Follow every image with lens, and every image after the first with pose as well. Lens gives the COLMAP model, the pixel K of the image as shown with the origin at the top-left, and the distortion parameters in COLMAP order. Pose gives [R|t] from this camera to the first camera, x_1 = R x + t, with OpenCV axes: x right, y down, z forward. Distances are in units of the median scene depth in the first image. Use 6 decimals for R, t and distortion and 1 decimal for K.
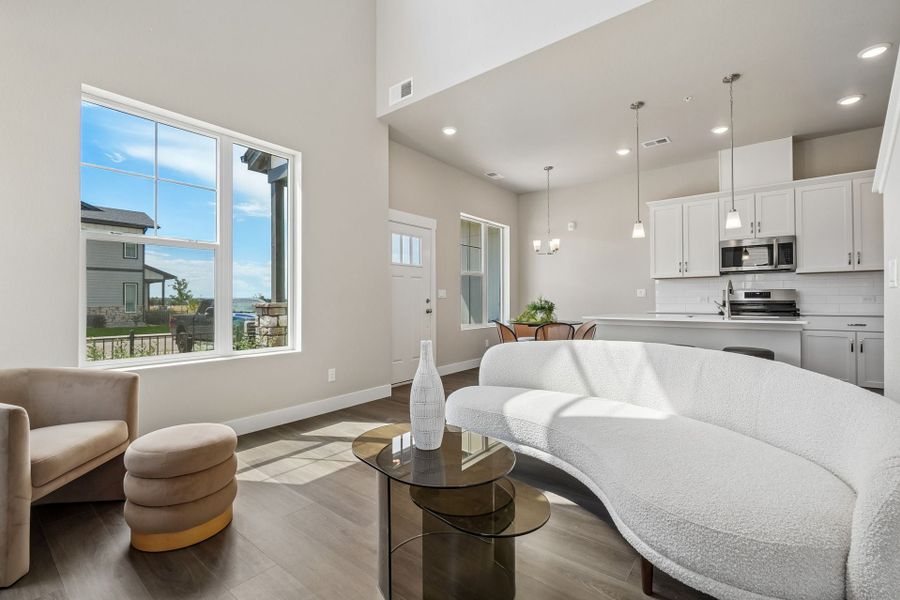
lens RADIAL K [[399.5, 0, 450.0], [0, 399.5, 300.0], [0, 0, 1]] dist [-0.002605, -0.000051]
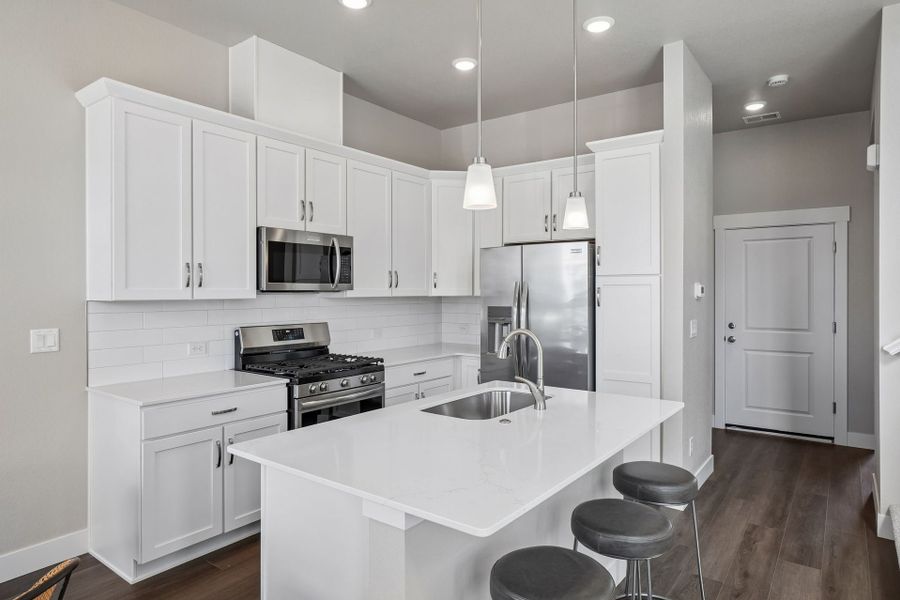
lens RADIAL K [[542.6, 0, 447.8], [0, 542.6, 291.3], [0, 0, 1]] dist [-0.003260, 0.001704]
pose [[-0.029158, 0.002774, 0.999571, 0.024225], [-0.008172, 0.999962, -0.003014, -0.070592], [-0.999541, -0.008256, -0.029135, 0.802737]]
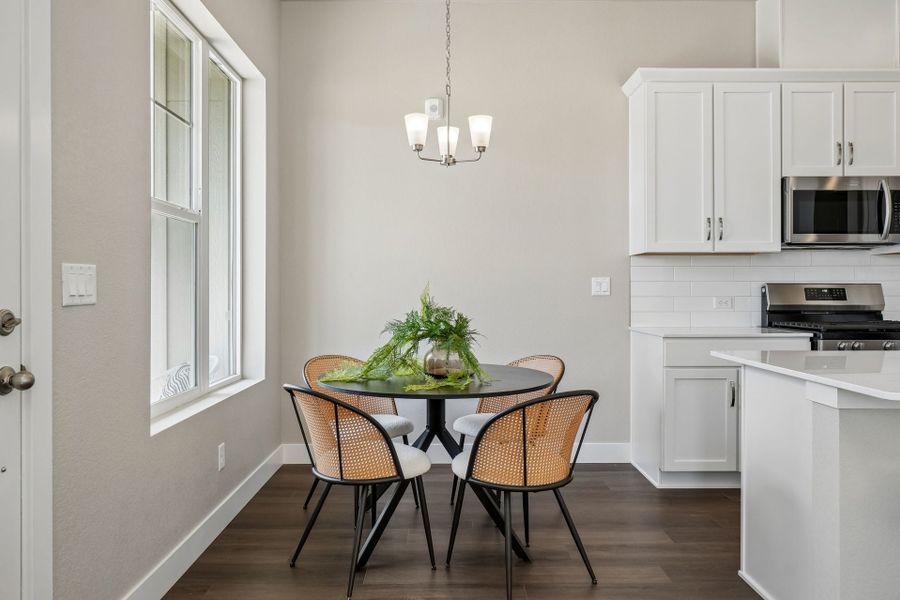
lens RADIAL K [[631.1, 0, 450.0], [0, 631.1, 300.0], [0, 0, 1]] dist [-0.000389, -0.001247]
pose [[0.779271, -0.004311, 0.626672, -0.079742], [-0.004741, 0.999907, 0.012774, -0.012981], [-0.626669, -0.012926, 0.779179, 0.681129]]
